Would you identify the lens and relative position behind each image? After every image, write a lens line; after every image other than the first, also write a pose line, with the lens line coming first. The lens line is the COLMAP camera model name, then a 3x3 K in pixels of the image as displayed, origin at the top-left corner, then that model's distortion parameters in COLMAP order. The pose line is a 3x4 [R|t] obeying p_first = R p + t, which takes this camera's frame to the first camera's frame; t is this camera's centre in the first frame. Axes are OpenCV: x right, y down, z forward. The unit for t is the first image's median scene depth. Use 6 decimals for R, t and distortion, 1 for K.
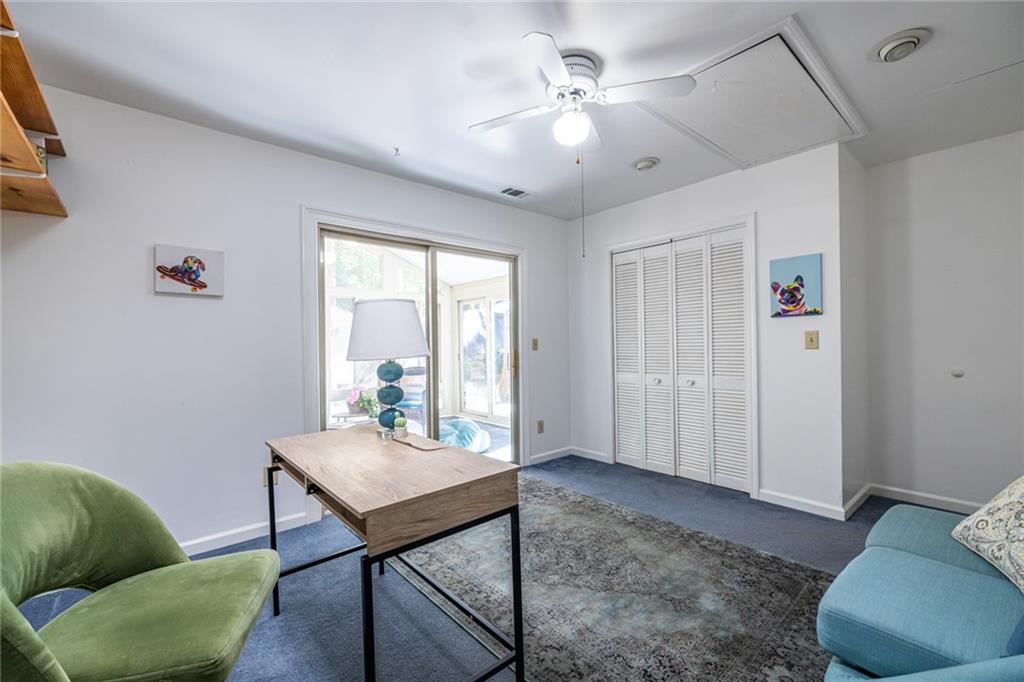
lens RADIAL K [[426.6, 0, 521.0], [0, 426.6, 345.2], [0, 0, 1]] dist [0.004943, 0.000375]
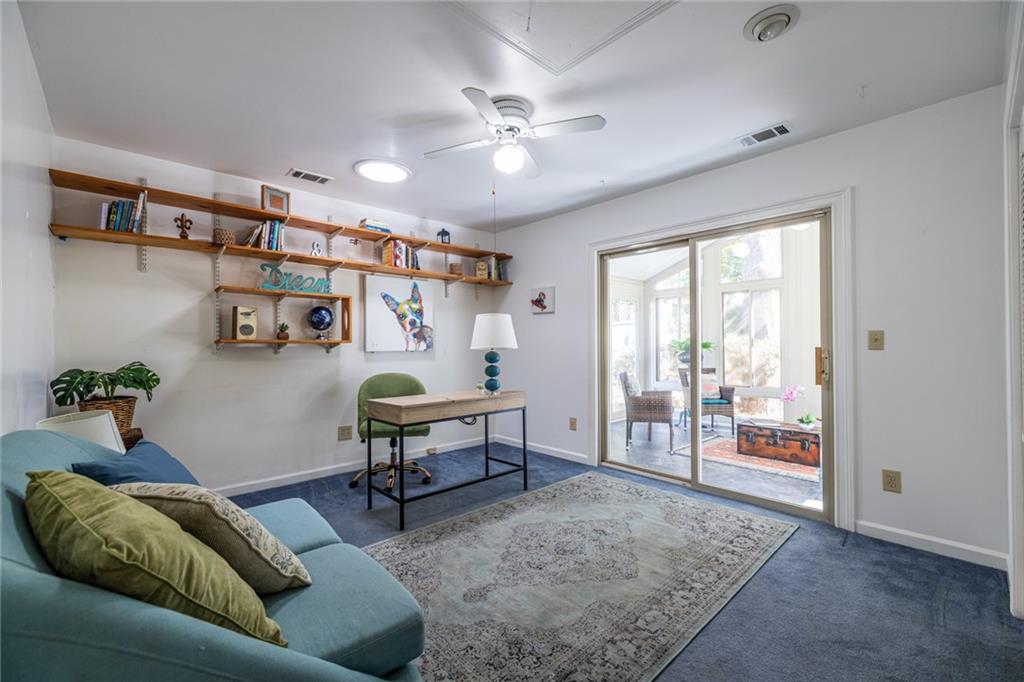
lens RADIAL K [[426.6, 0, 512.9], [0, 426.6, 343.6], [0, 0, 1]] dist [0.004943, 0.000375]
pose [[0.038627, 0.012735, -0.999173, 0.779486], [0.000113, 0.999919, 0.012749, -0.006445], [0.999254, -0.000606, 0.038623, 0.586239]]
